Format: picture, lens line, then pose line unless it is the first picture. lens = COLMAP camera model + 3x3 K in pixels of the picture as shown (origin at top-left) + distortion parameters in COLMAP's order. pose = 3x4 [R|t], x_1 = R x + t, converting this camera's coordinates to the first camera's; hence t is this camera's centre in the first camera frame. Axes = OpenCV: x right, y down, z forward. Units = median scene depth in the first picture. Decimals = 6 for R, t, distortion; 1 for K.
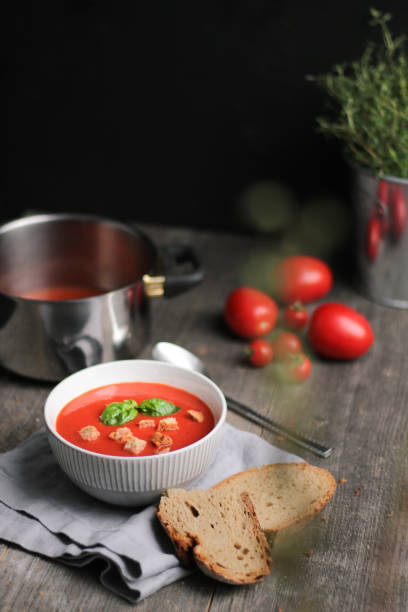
lens RADIAL K [[1482.3, 0, 204.0], [0, 1482.3, 306.0], [0, 0, 1]] dist [-0.141797, 0.485009]
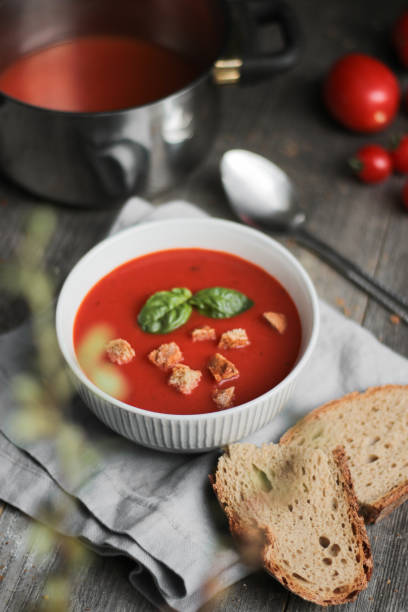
lens RADIAL K [[1538.6, 0, 205.0], [0, 1538.6, 316.2], [0, 0, 1]] dist [-0.078352, -0.305642]
pose [[0.997726, 0.047125, -0.048194, -0.003735], [-0.027144, 0.935356, 0.352664, -0.187481], [0.061698, -0.350554, 0.934508, 0.338535]]
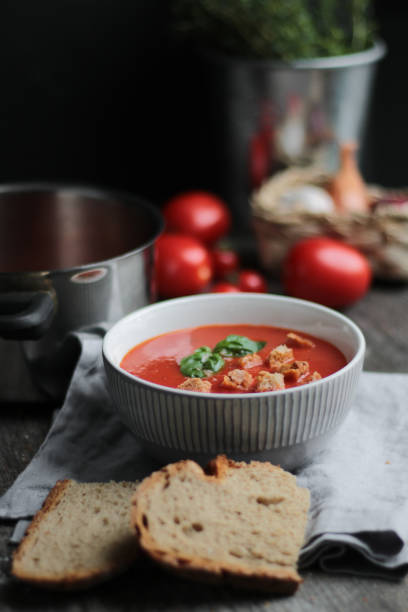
lens RADIAL K [[1633.4, 0, 204.0], [0, 1633.4, 306.0], [0, 0, 1]] dist [-0.100174, 0.792975]
pose [[0.865377, -0.201157, 0.458976, -0.417573], [0.258470, 0.963836, -0.064909, 0.100762], [-0.429320, 0.174803, 0.886075, 0.329580]]
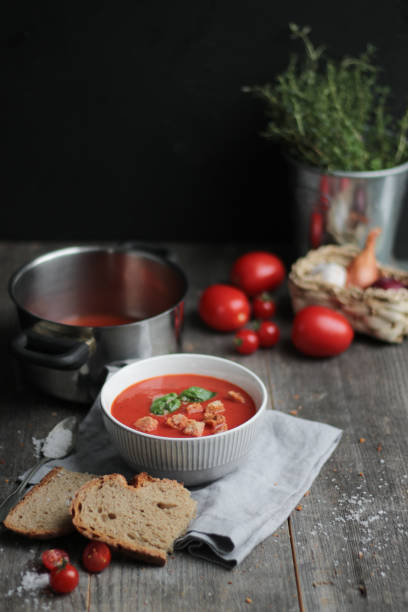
lens RADIAL K [[1482.3, 0, 204.0], [0, 1482.3, 306.0], [0, 0, 1]] dist [-0.141797, 0.485009]
pose [[0.973064, -0.108715, 0.203290, -0.252930], [0.113682, 0.993434, -0.012880, 0.019128], [-0.200555, 0.035644, 0.979034, -0.077972]]
